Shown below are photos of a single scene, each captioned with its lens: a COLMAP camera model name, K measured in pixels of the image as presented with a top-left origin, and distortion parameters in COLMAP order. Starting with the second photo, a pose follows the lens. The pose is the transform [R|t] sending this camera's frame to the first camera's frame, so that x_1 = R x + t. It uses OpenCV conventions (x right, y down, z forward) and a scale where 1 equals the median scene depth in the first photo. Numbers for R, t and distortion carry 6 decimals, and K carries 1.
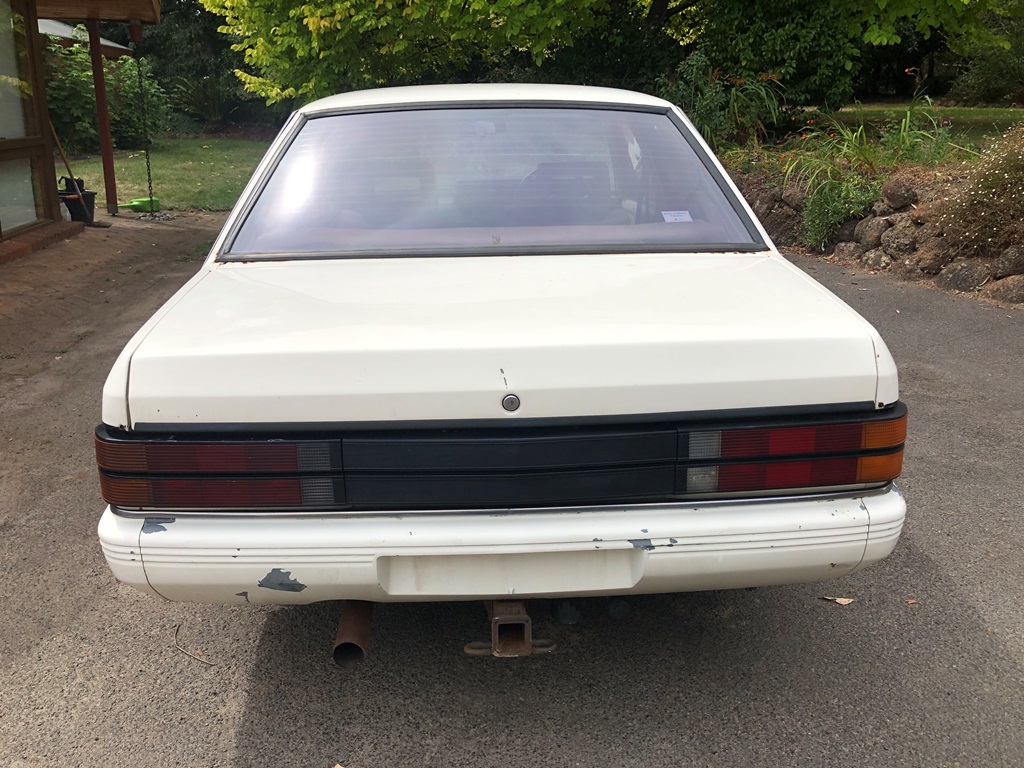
lens RADIAL K [[836.6, 0, 512.0], [0, 836.6, 384.0], [0, 0, 1]] dist [0.033439, -0.029533]
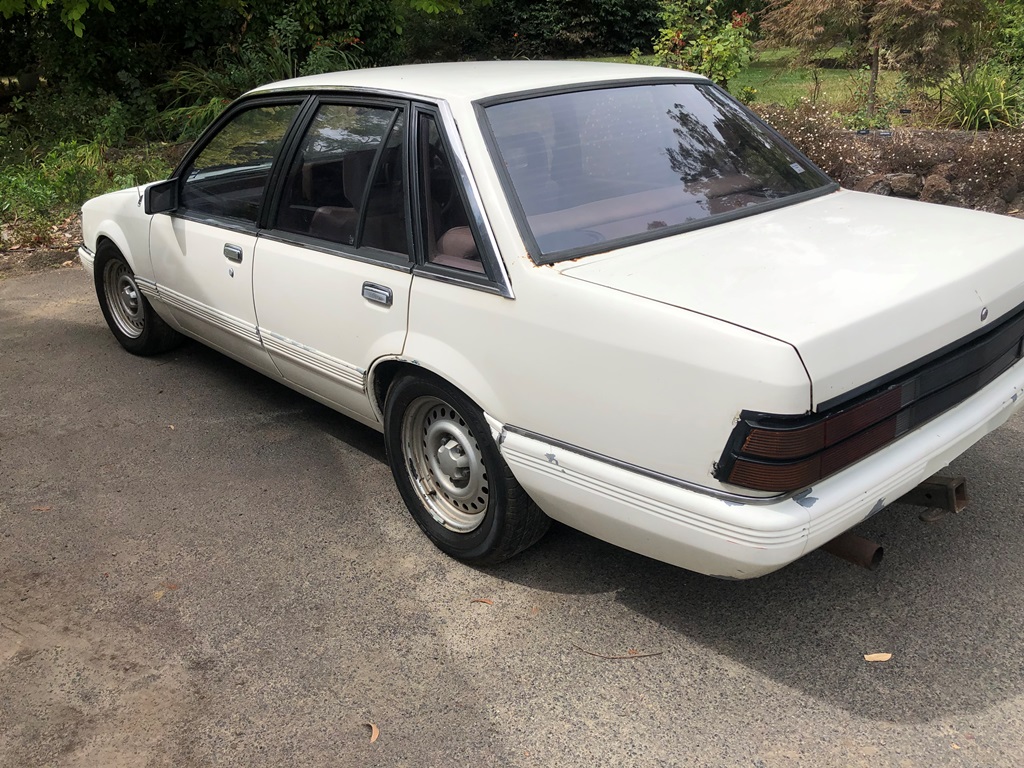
lens RADIAL K [[836.6, 0, 512.0], [0, 836.6, 384.0], [0, 0, 1]] dist [0.033439, -0.029533]
pose [[0.774578, -0.247281, 0.582134, -0.223651], [0.221498, 0.968172, 0.116542, -0.030960], [-0.592425, 0.038671, 0.804697, 0.061647]]
